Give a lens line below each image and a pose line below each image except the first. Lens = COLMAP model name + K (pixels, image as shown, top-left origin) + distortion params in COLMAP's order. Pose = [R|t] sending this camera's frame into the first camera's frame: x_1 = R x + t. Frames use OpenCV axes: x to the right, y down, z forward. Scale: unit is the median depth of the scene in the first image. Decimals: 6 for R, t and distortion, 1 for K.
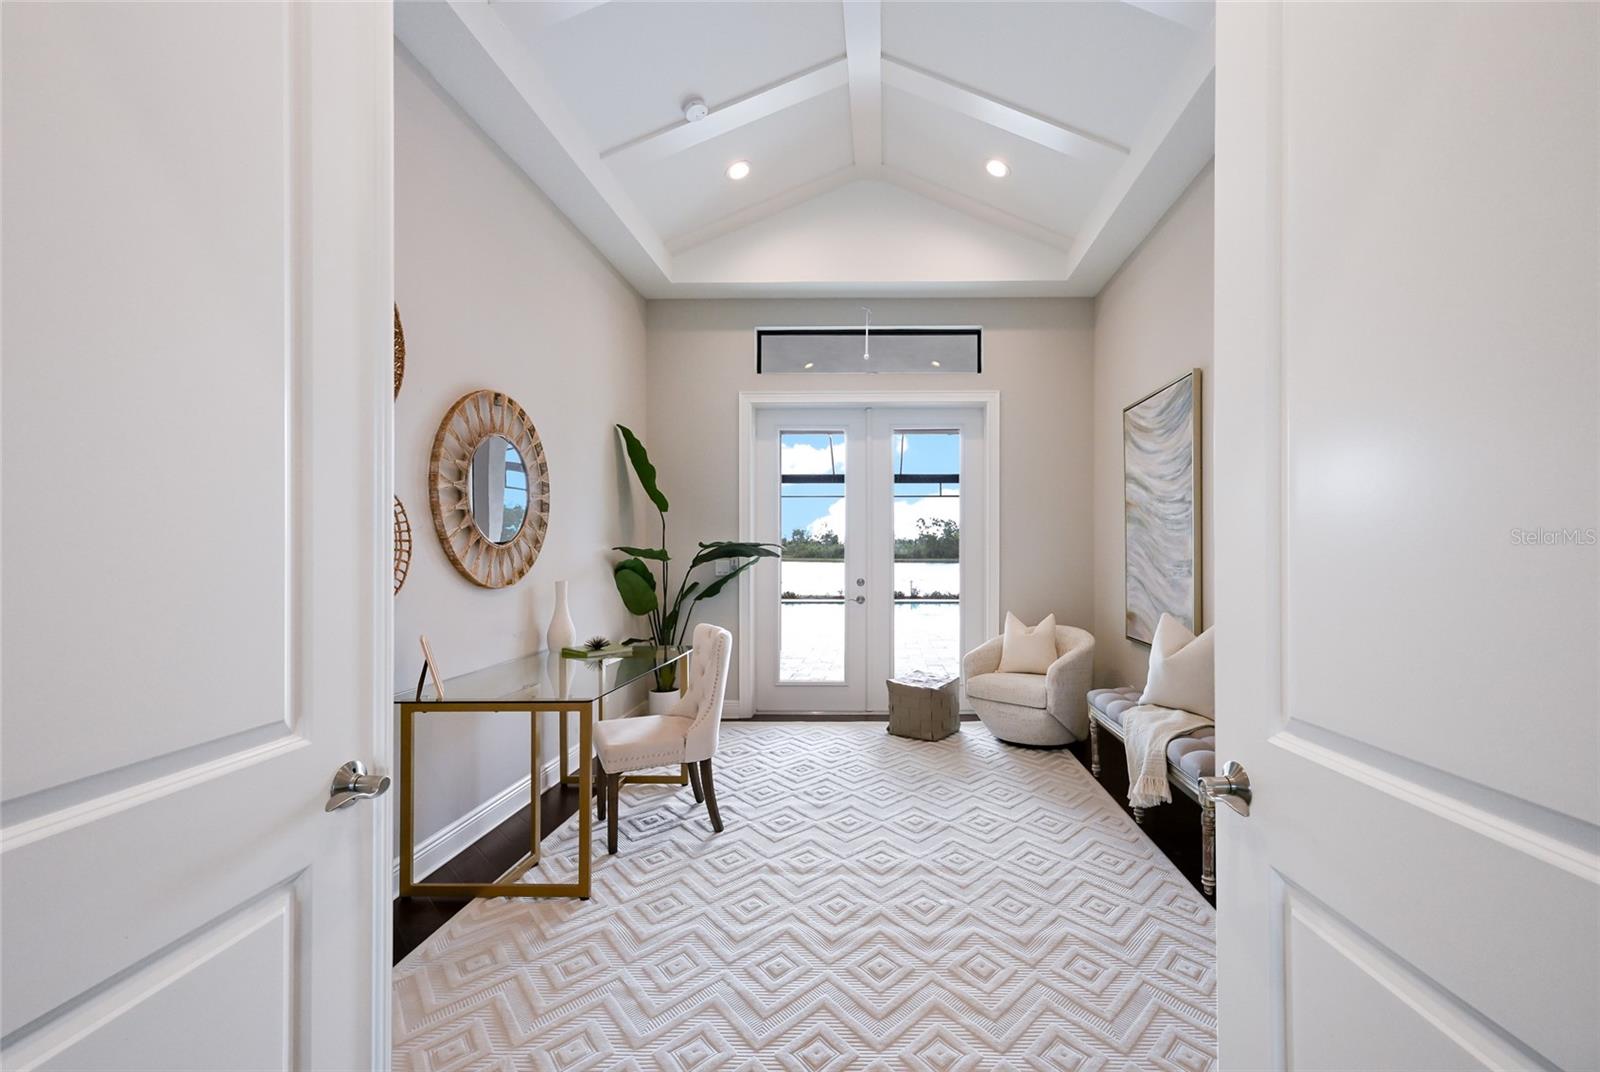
lens RADIAL K [[636.3, 0, 803.9], [0, 636.3, 535.8], [0, 0, 1]] dist [0.003441, 0.000753]
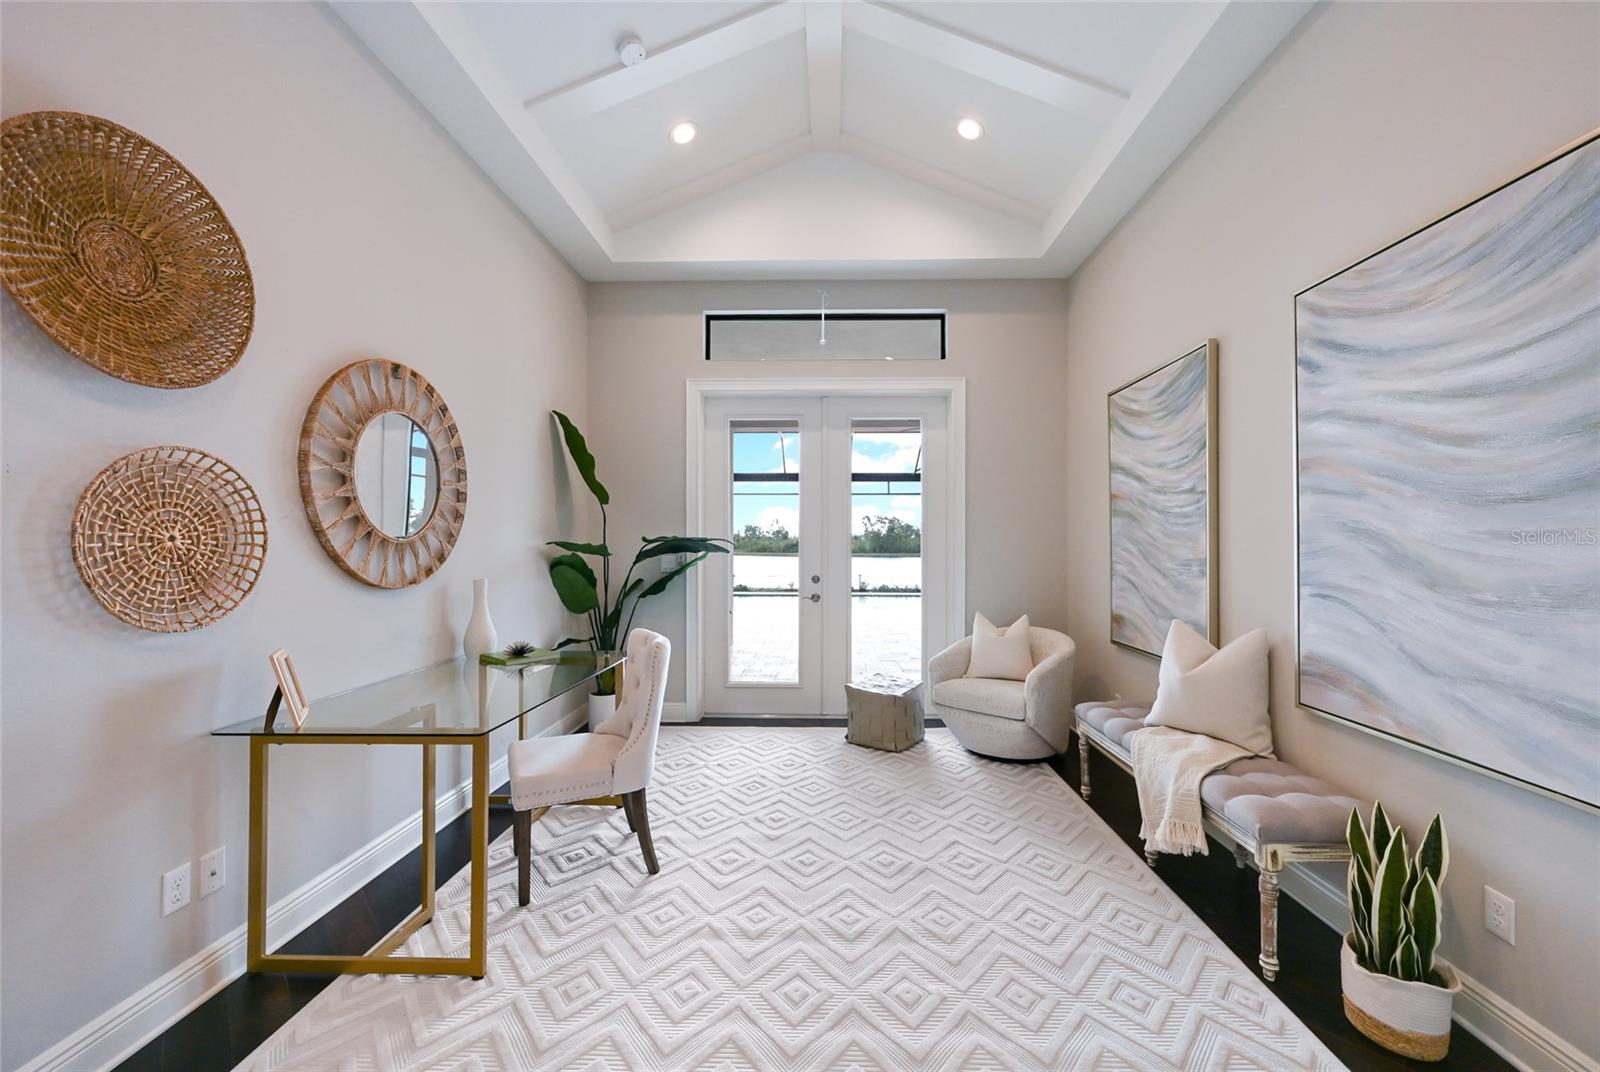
lens RADIAL K [[587.8, 0, 863.6], [0, 587.8, 551.0], [0, 0, 1]] dist [0.002317, 0.000209]
pose [[0.983649, 0.000598, 0.180094, 0.001393], [-0.006435, 0.999473, 0.031826, 0.002805], [-0.179980, -0.032464, 0.983134, 0.163517]]
